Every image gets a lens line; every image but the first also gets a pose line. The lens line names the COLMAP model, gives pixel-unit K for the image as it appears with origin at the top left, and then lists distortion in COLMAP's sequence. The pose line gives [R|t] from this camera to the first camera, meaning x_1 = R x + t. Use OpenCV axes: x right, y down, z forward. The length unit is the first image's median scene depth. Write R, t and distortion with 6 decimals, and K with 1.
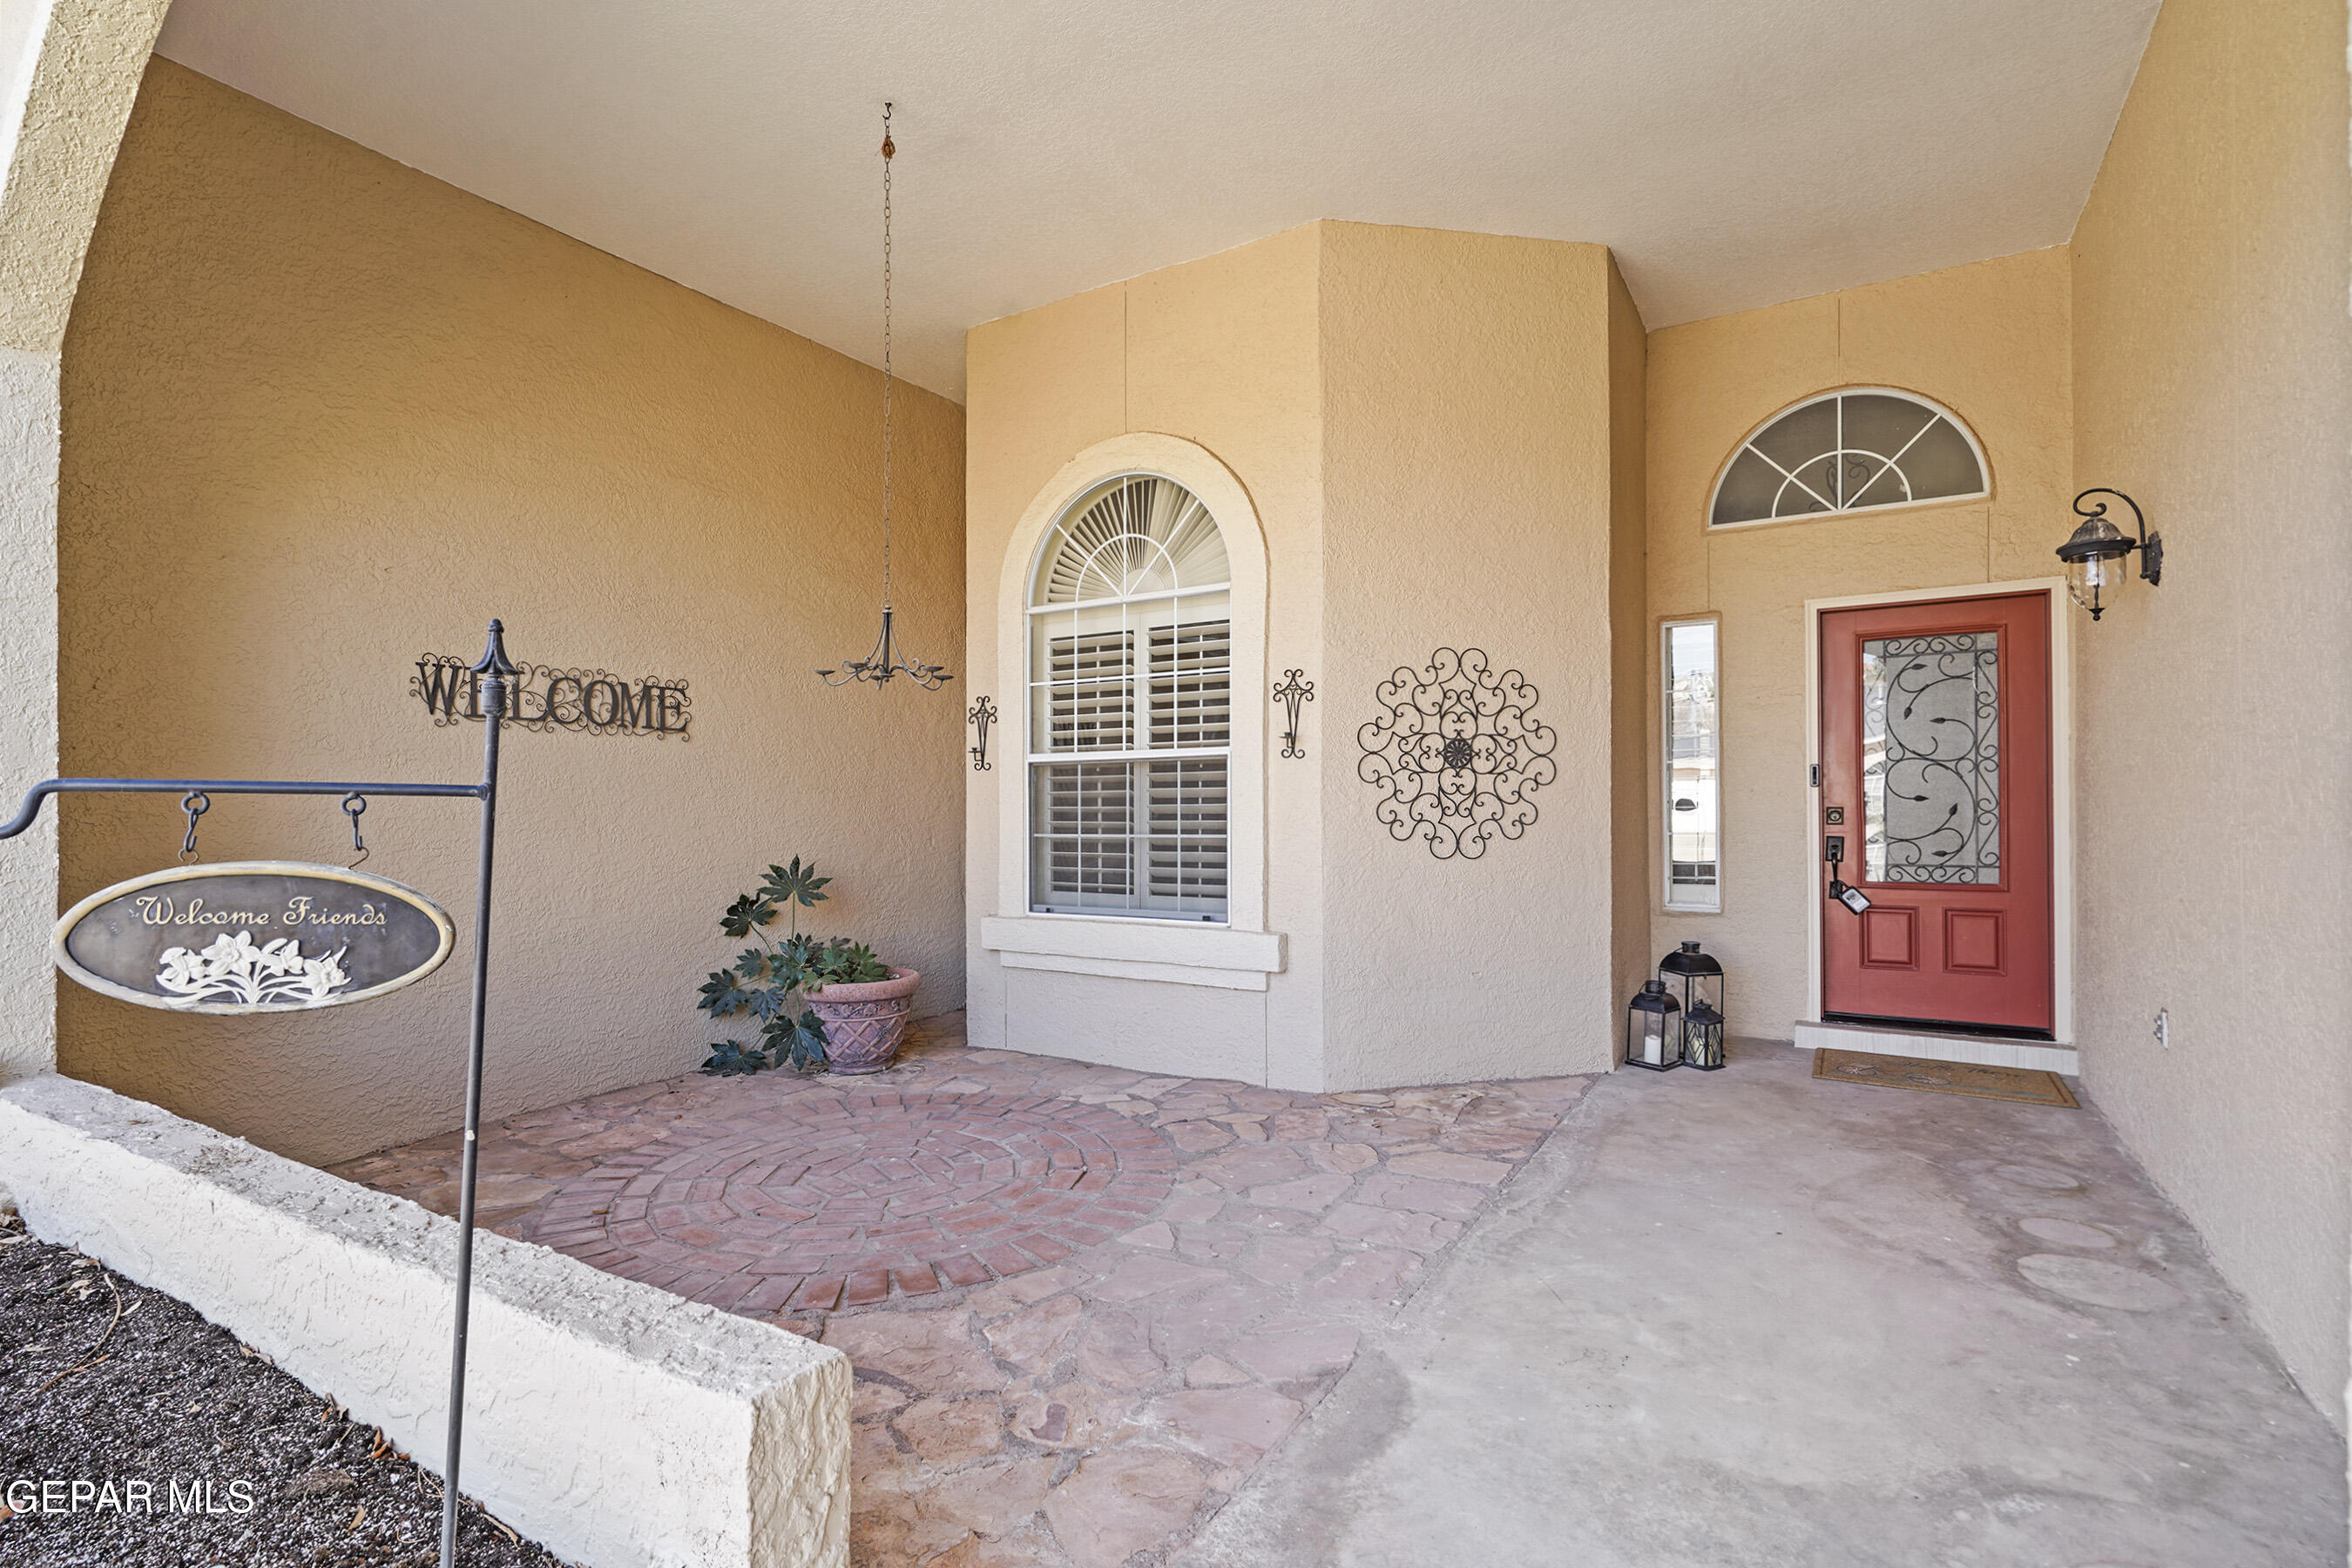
lens RADIAL K [[1075.2, 0, 1177.0], [0, 1075.2, 787.0], [0, 0, 1]] dist [-0.000311, -0.000003]
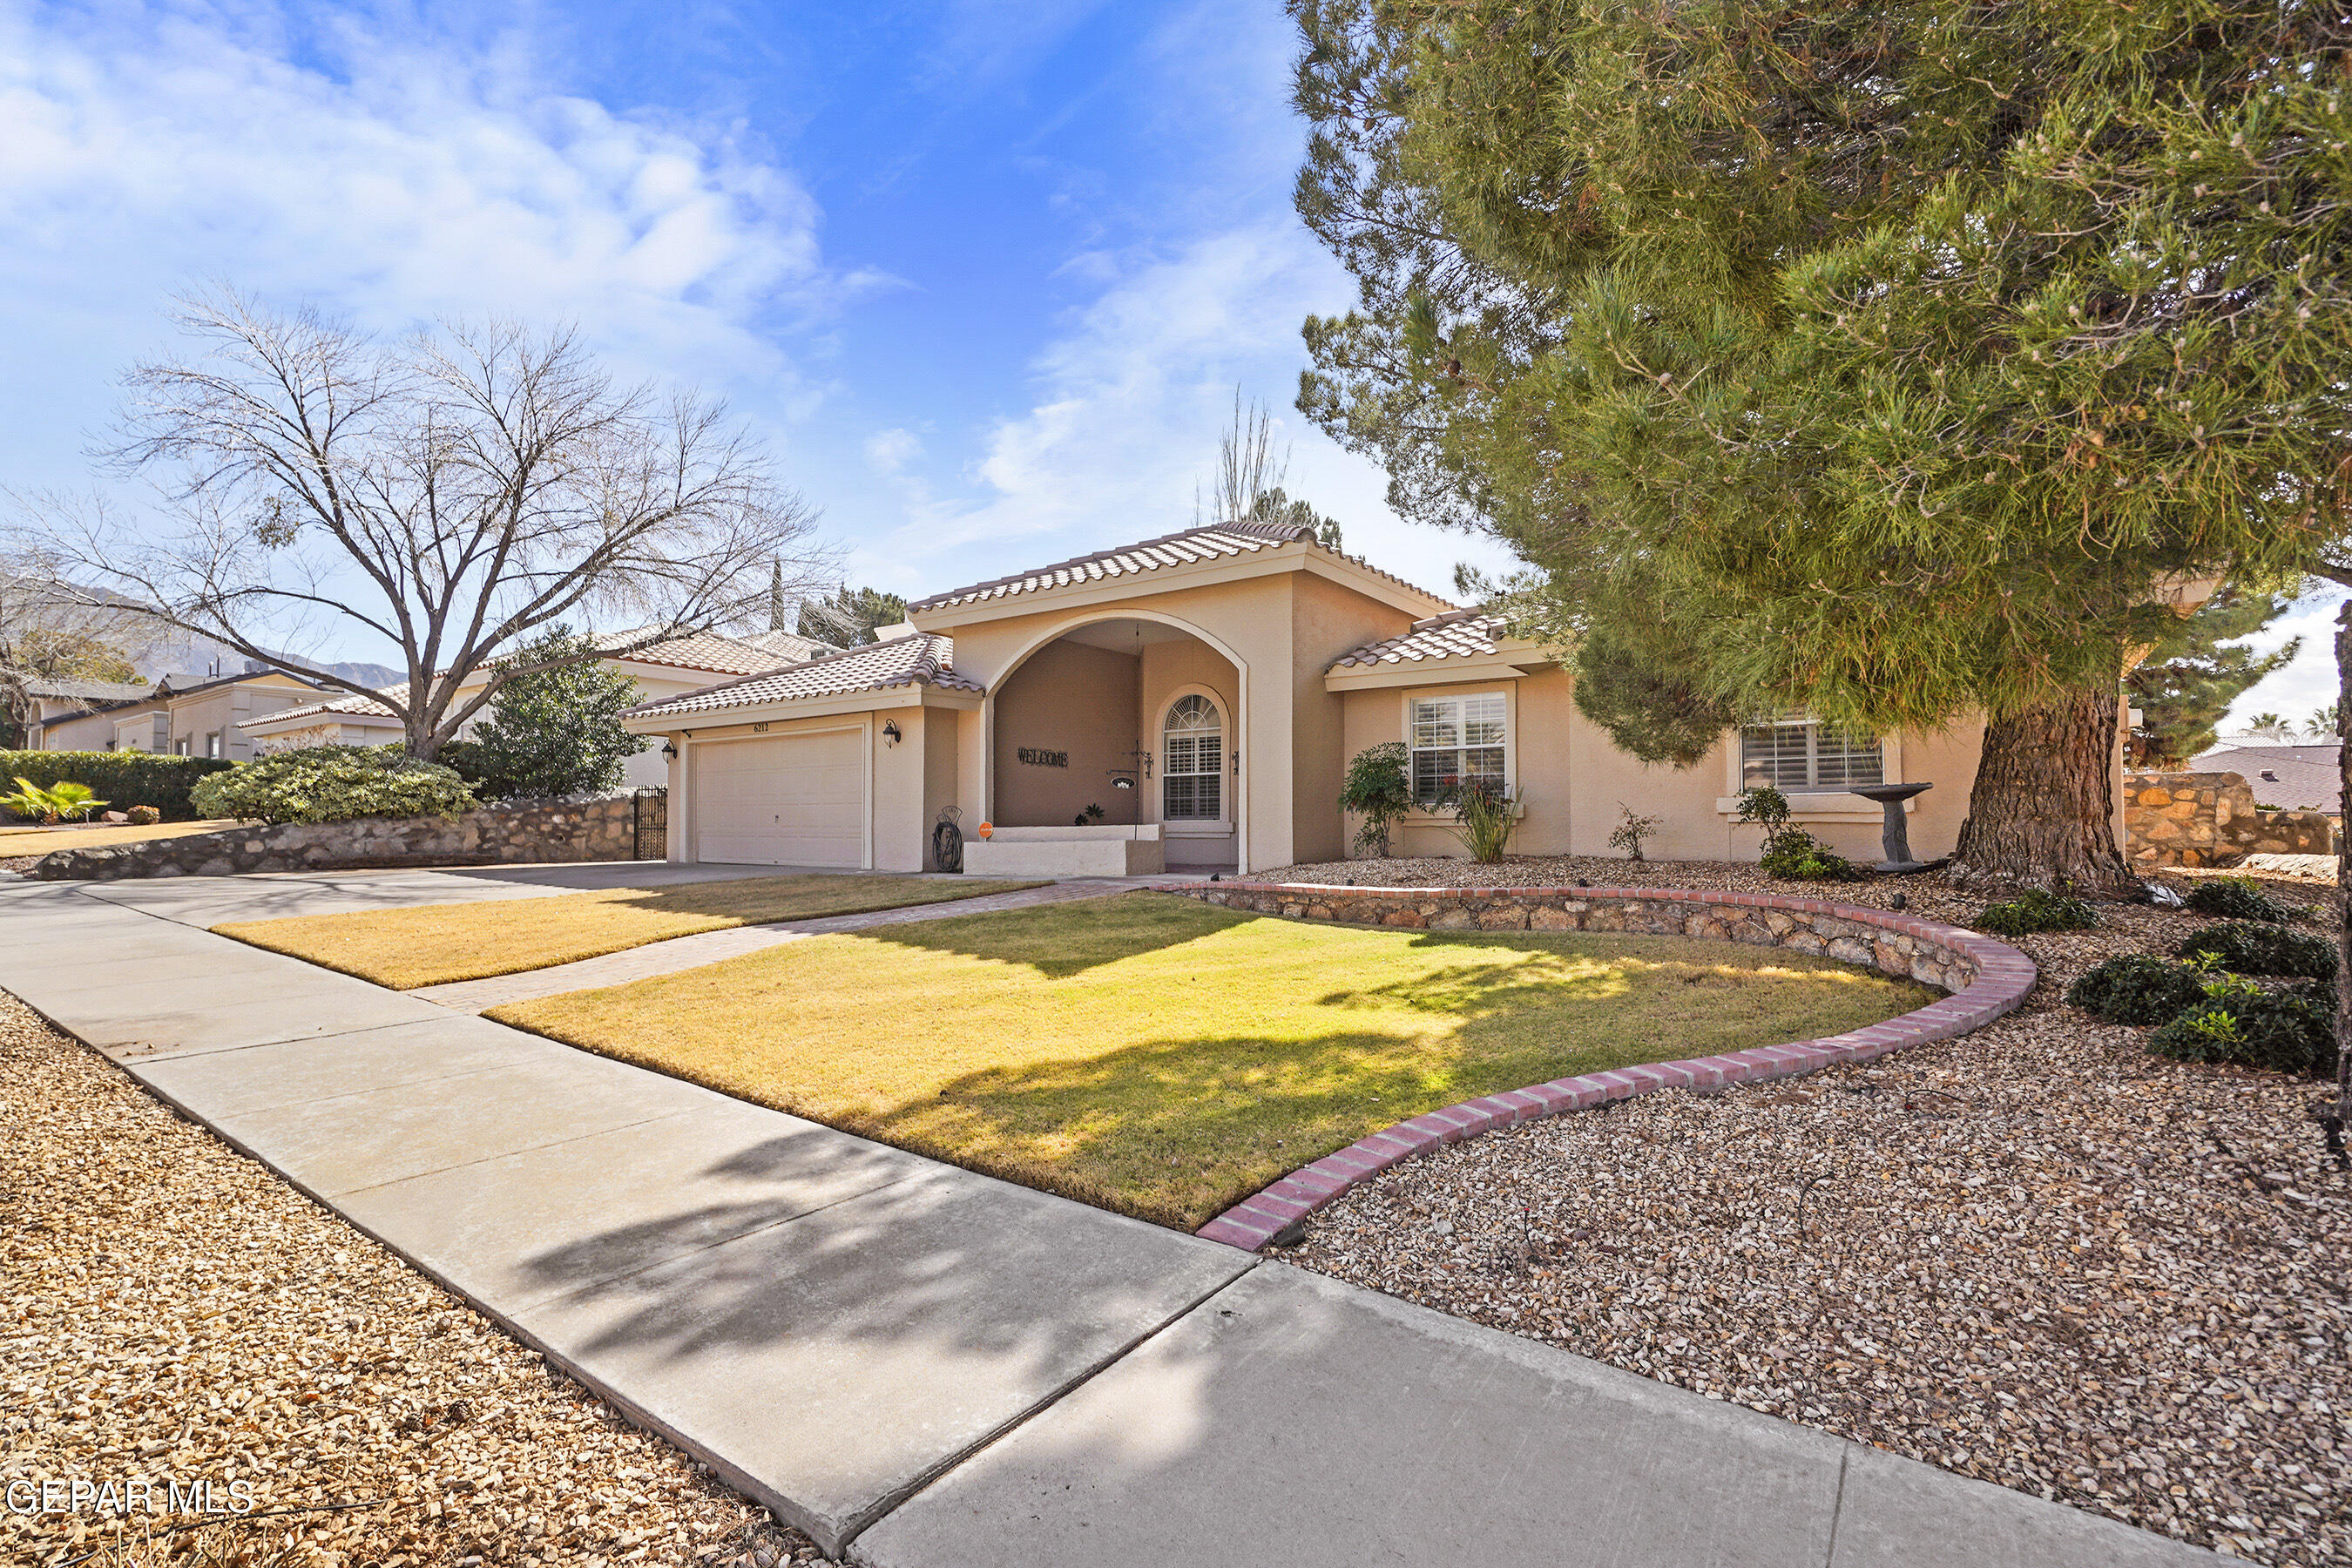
lens RADIAL K [[1075.2, 0, 1173.4], [0, 1075.2, 790.7], [0, 0, 1]] dist [-0.000311, -0.000003]
pose [[0.997260, 0.006498, -0.073693, 0.150574], [-0.006888, 0.999964, -0.005044, 0.042451], [0.073658, 0.005538, 0.997268, -2.485989]]
